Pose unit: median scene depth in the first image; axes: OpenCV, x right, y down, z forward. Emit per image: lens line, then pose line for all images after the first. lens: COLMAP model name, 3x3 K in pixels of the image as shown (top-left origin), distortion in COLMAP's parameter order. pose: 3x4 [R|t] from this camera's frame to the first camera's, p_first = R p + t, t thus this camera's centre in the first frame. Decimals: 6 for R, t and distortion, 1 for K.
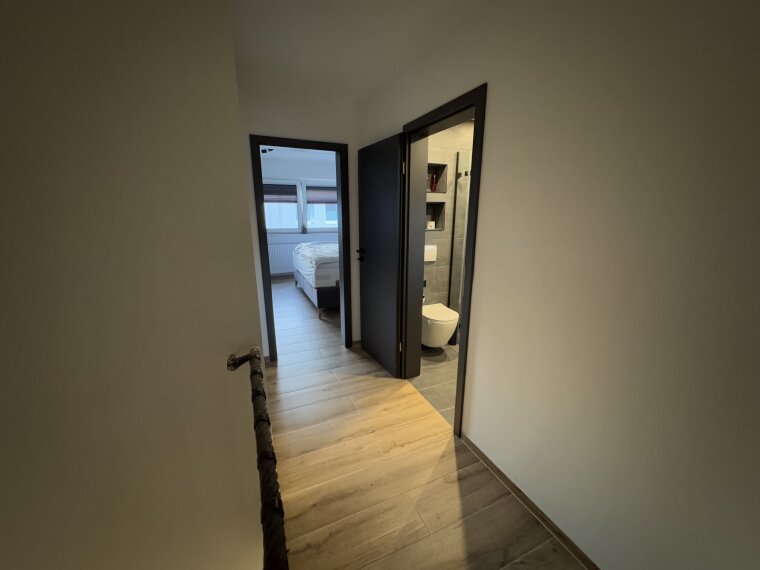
lens RADIAL K [[303.0, 0, 380.2], [0, 303.0, 281.7], [0, 0, 1]] dist [-0.002348, -0.000051]
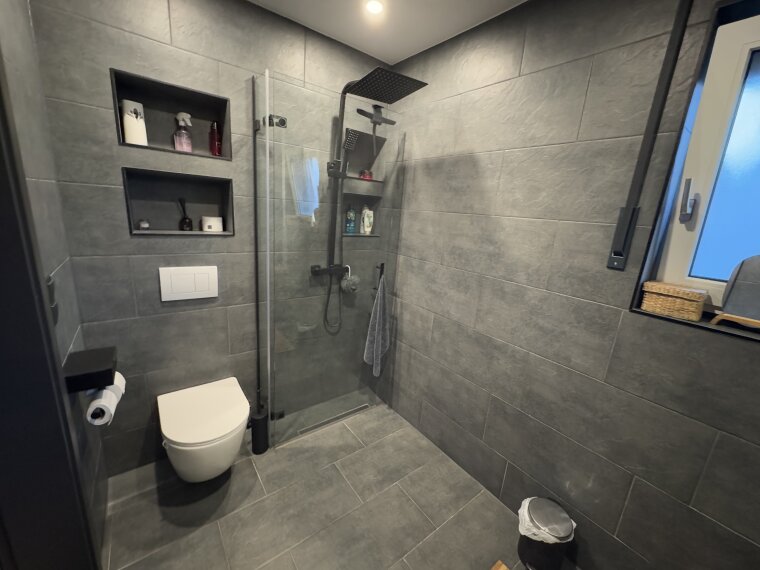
lens RADIAL K [[303.0, 0, 382.2], [0, 303.0, 284.7], [0, 0, 1]] dist [-0.002348, -0.000051]
pose [[0.969741, 0.017194, 0.243528, 0.329963], [-0.020077, 0.999755, 0.009362, -0.099883], [-0.243308, -0.013968, 0.969849, 0.454274]]
